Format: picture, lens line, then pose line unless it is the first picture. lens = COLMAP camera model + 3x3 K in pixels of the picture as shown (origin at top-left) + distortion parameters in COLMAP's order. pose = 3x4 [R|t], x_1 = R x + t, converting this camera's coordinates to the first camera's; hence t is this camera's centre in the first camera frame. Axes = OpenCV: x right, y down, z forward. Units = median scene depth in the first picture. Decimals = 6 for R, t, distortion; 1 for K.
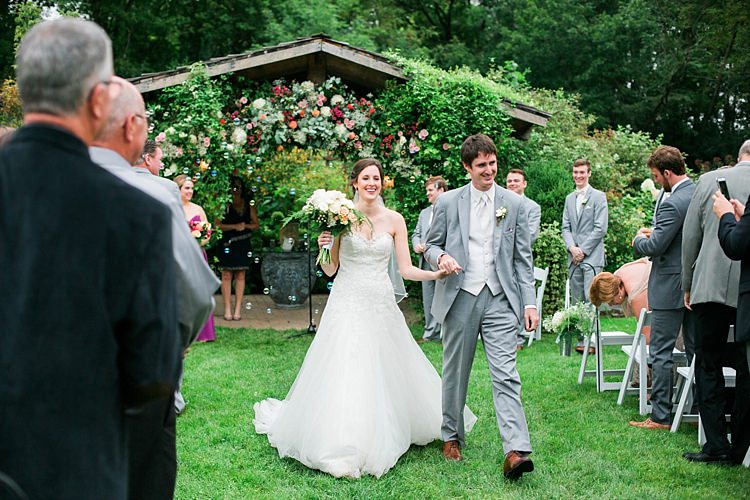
lens RADIAL K [[1081.8, 0, 379.5], [0, 1081.8, 249.8], [0, 0, 1]] dist [-0.120290, 0.000000]
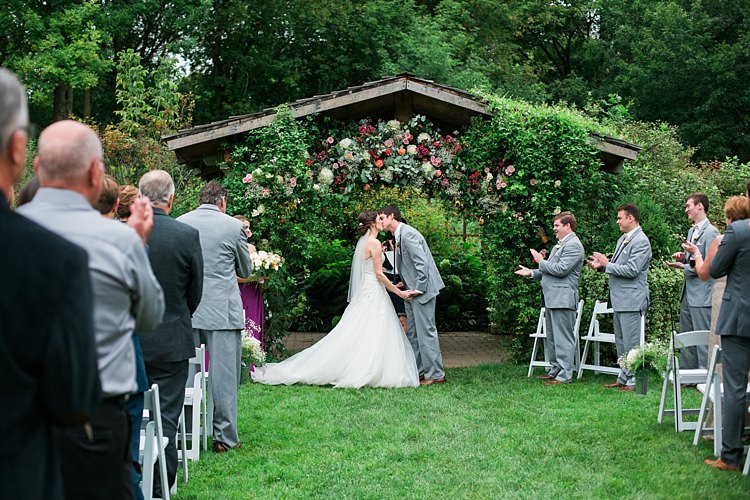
lens RADIAL K [[1081.8, 0, 379.6], [0, 1081.8, 246.2], [0, 0, 1]] dist [-0.120290, 0.000000]
pose [[0.992821, -0.013914, -0.118796, 0.038602], [0.009401, 0.999216, -0.038466, -0.000296], [0.119238, 0.037073, 0.992173, 0.004729]]
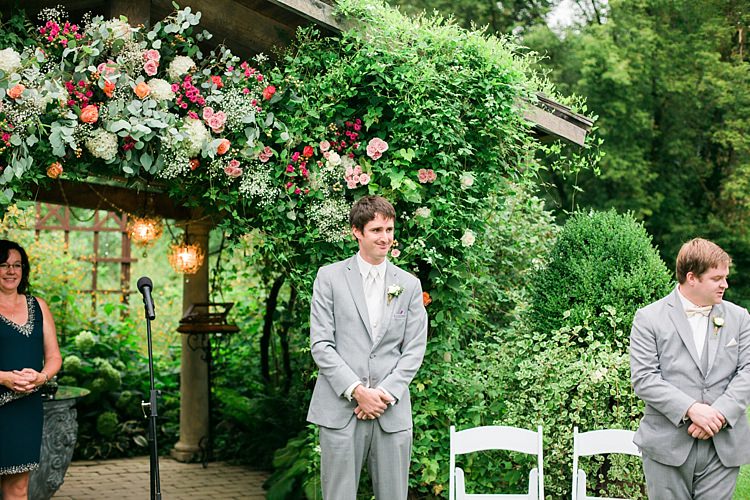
lens RADIAL K [[1081.8, 0, 375.3], [0, 1081.8, 246.4], [0, 0, 1]] dist [-0.120290, 0.000000]
pose [[0.939469, 0.003632, 0.342614, -0.117234], [0.026917, 0.996071, -0.084369, -0.026891], [-0.341574, 0.088484, 0.935680, 0.577228]]
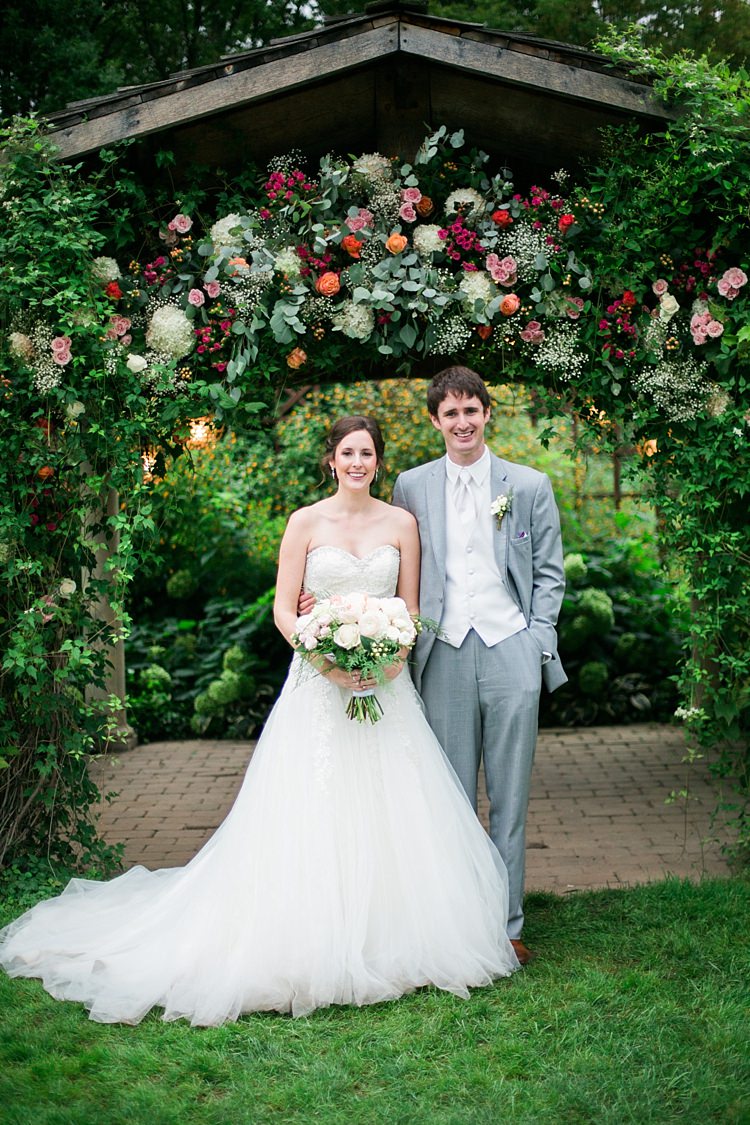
lens RADIAL K [[1622.7, 0, 374.7], [0, 1622.7, 574.3], [0, 0, 1]] dist [-0.120290, 0.000000]
pose [[0.978622, -0.049641, -0.199586, 0.027840], [0.048557, 0.998767, -0.010323, -0.021247], [0.199852, 0.000411, 0.979826, 0.516282]]
